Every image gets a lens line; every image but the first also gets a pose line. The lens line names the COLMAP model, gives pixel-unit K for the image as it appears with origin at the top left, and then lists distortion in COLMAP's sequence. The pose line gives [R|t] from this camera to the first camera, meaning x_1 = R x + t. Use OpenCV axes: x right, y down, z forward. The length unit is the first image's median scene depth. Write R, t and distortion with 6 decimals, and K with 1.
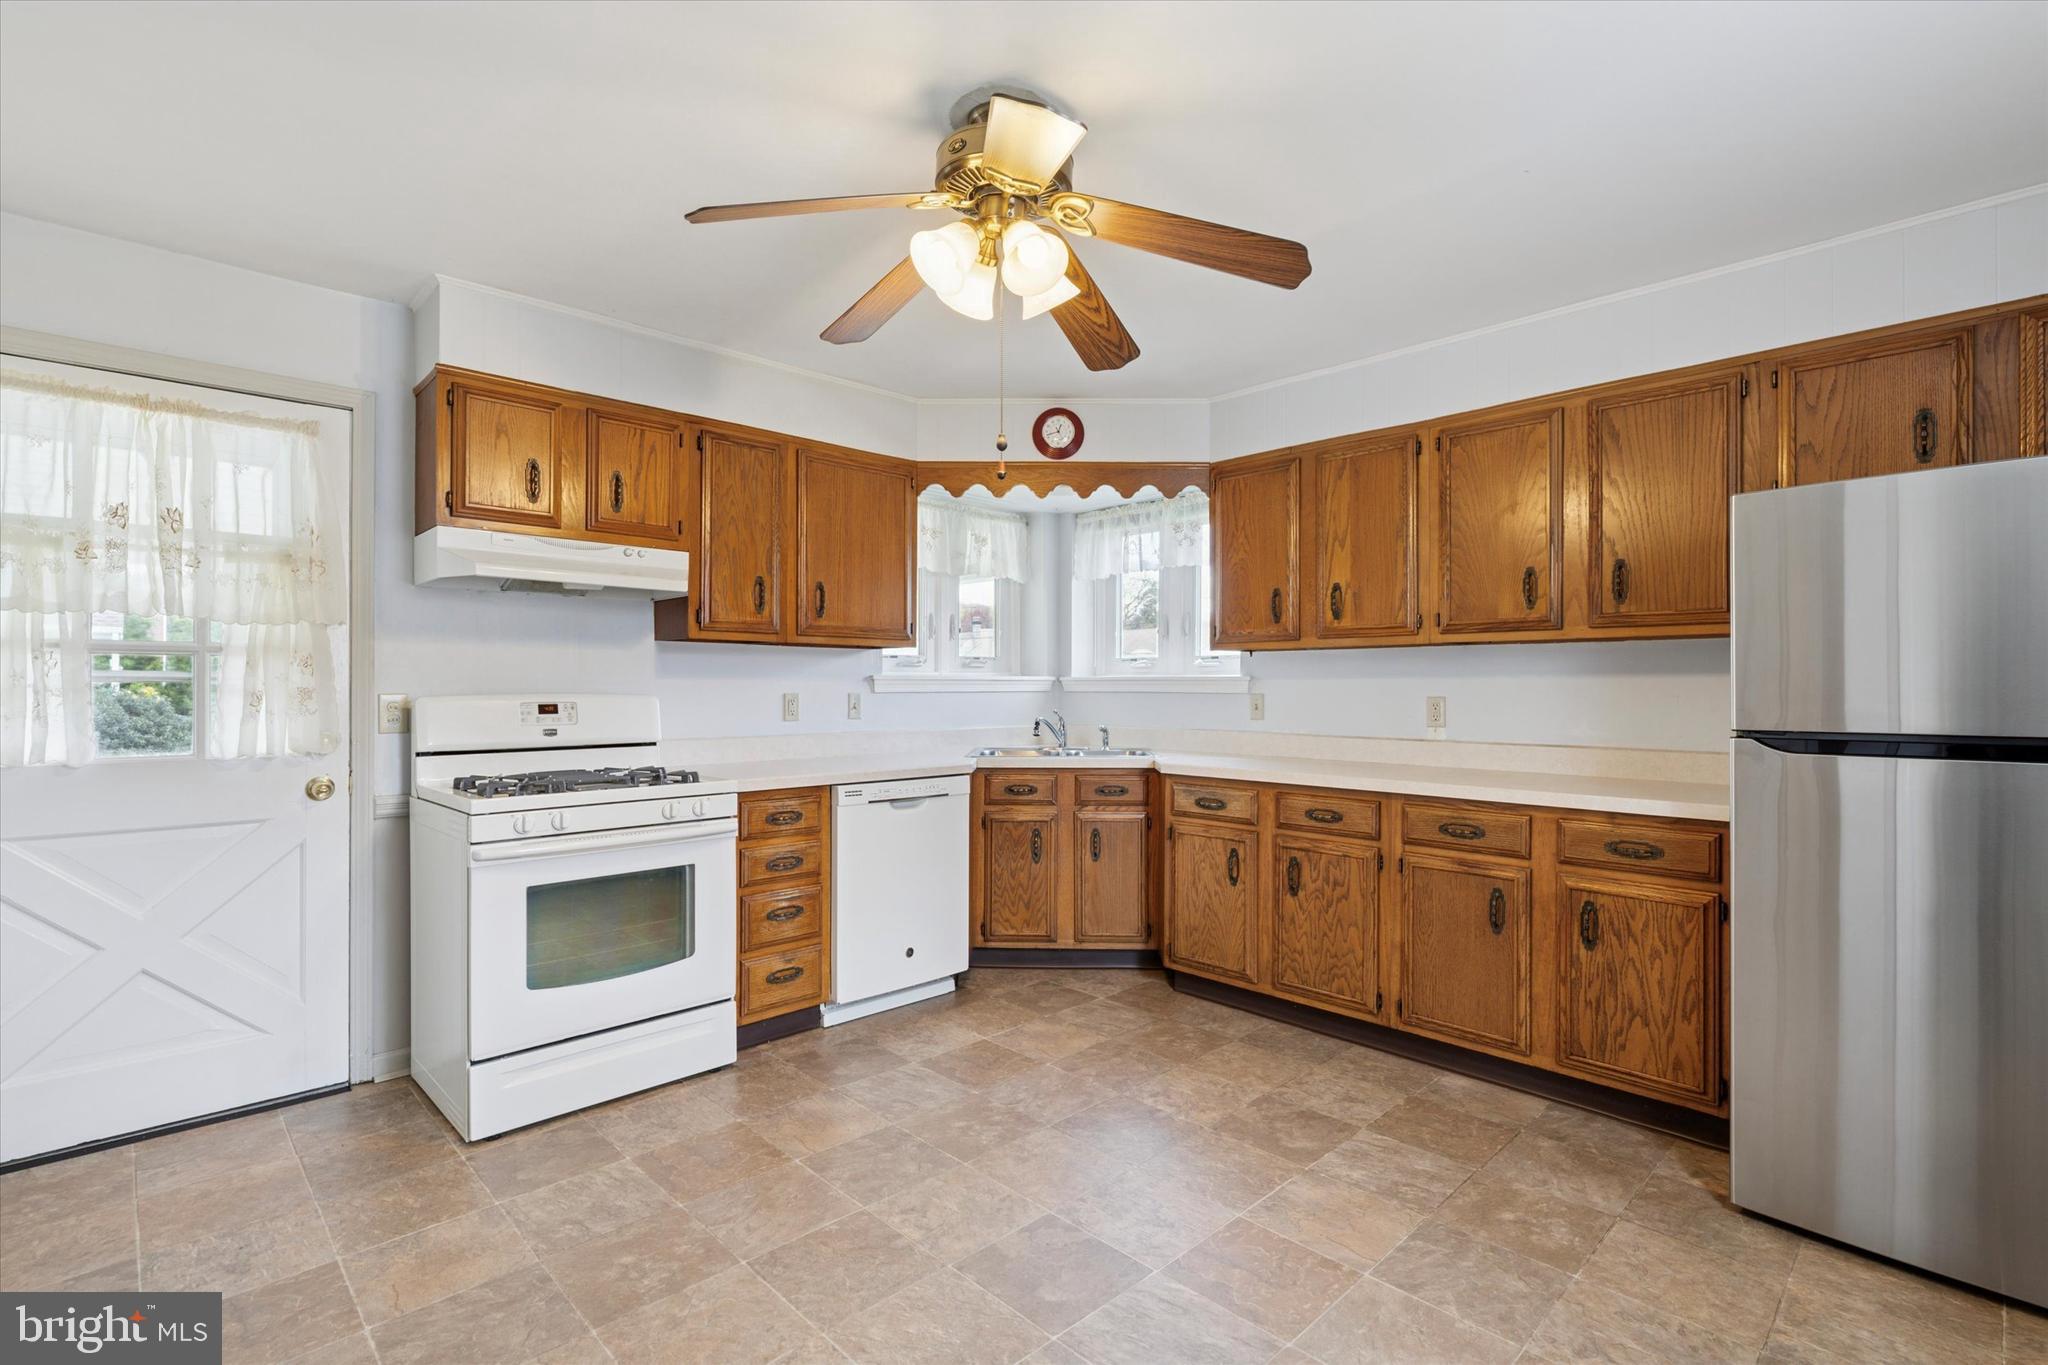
lens RADIAL K [[943.5, 0, 1024.0], [0, 943.5, 682.5], [0, 0, 1]] dist [-0.009664, 0.000627]
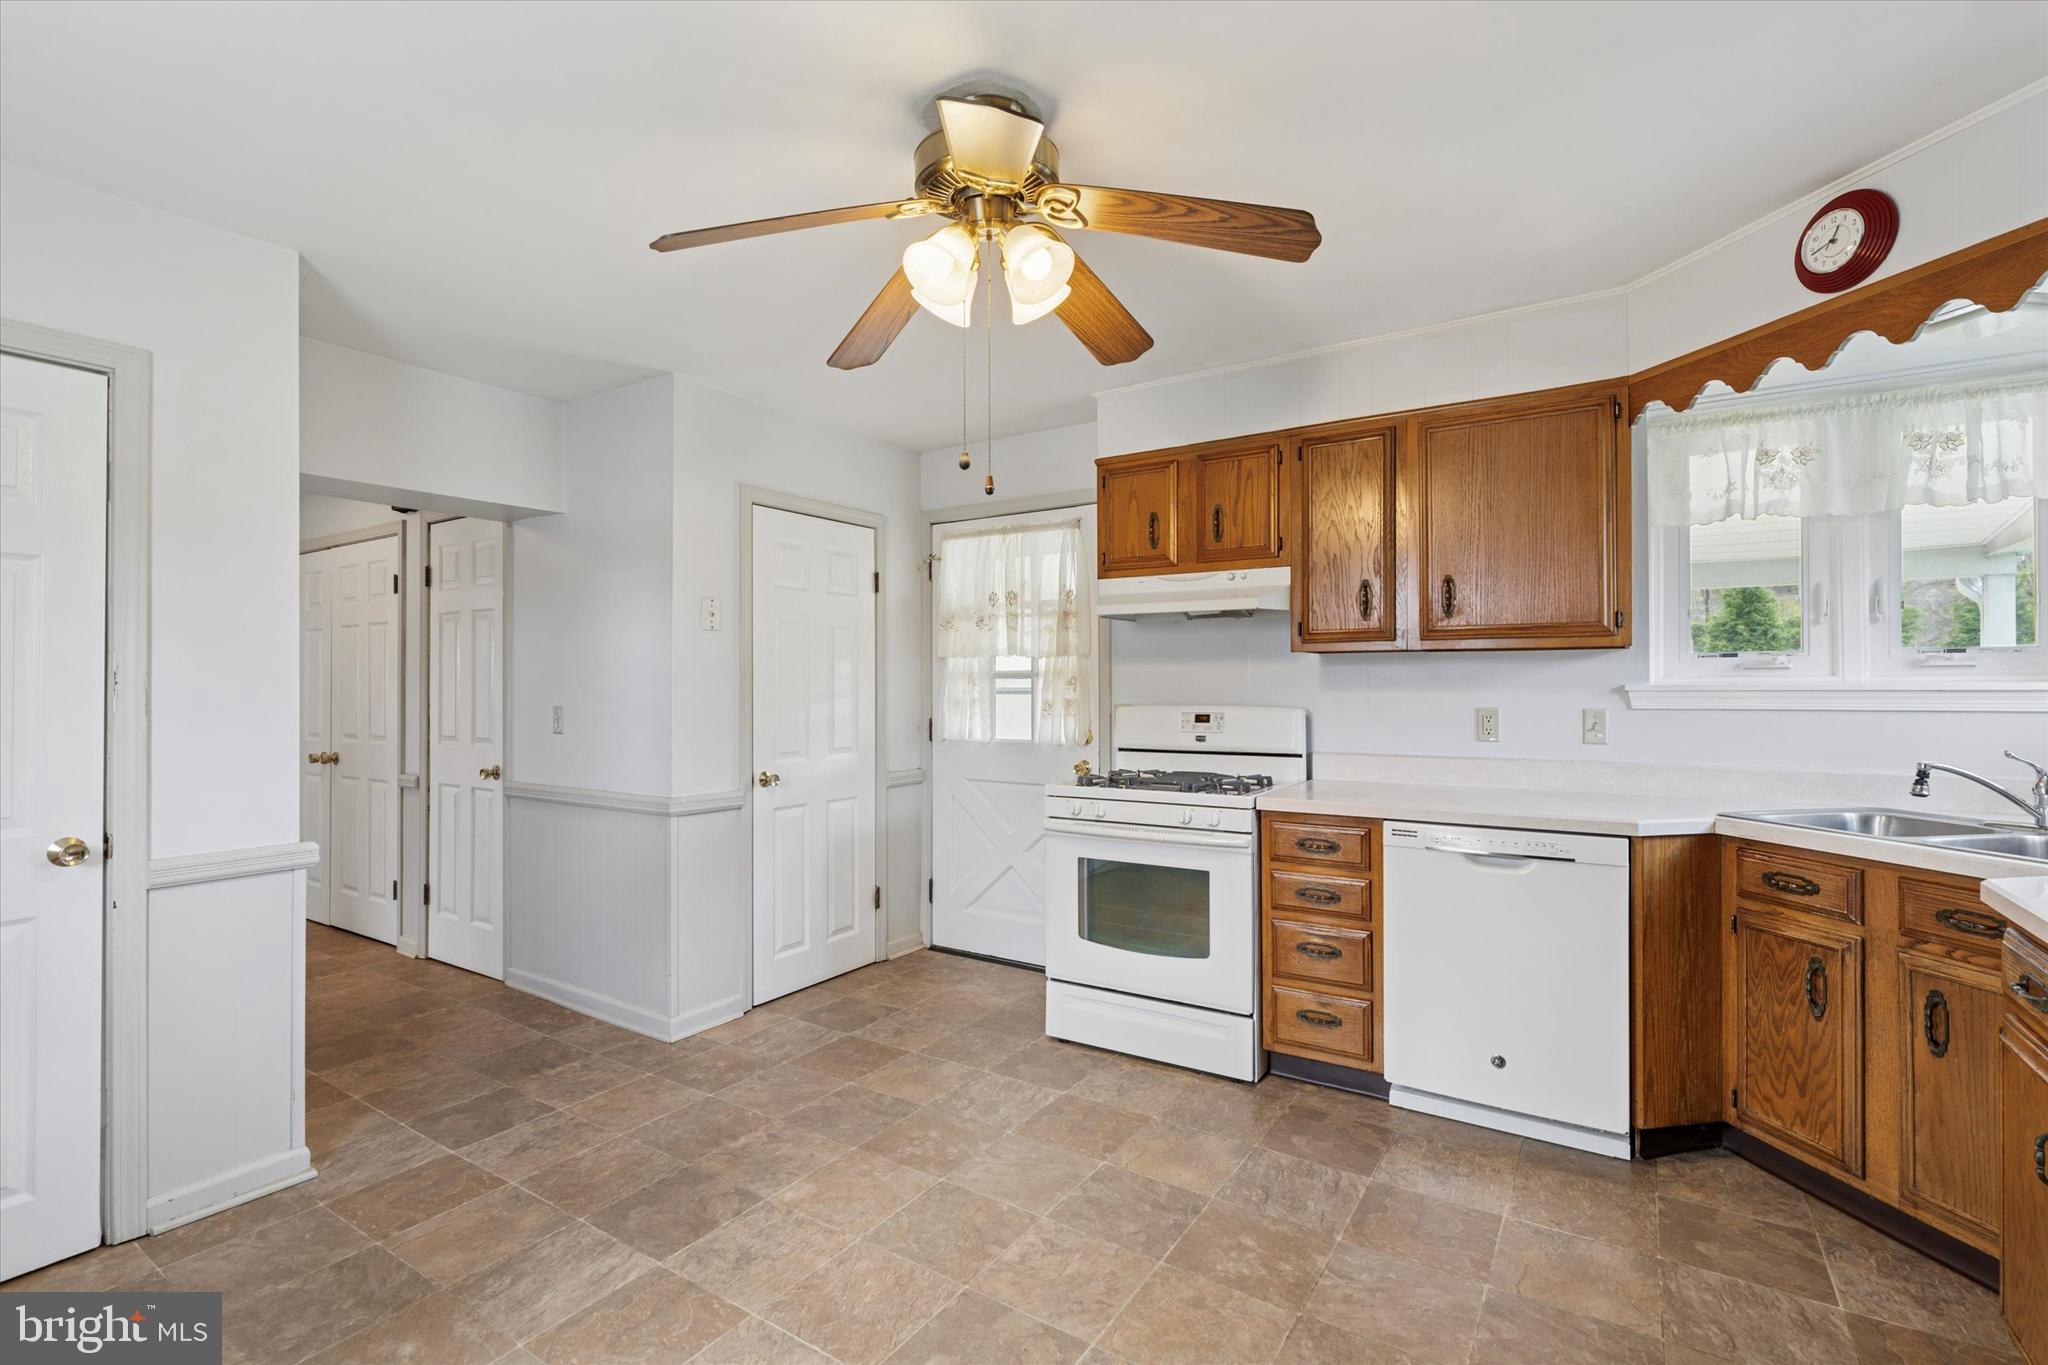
lens RADIAL K [[935.6, 0, 1028.4], [0, 935.6, 677.3], [0, 0, 1]] dist [-0.000592, 0.001150]
pose [[0.220866, -0.009447, -0.975258, 0.529416], [0.008788, 0.999932, -0.007696, -0.014575], [0.975265, -0.006871, 0.220934, 0.487149]]
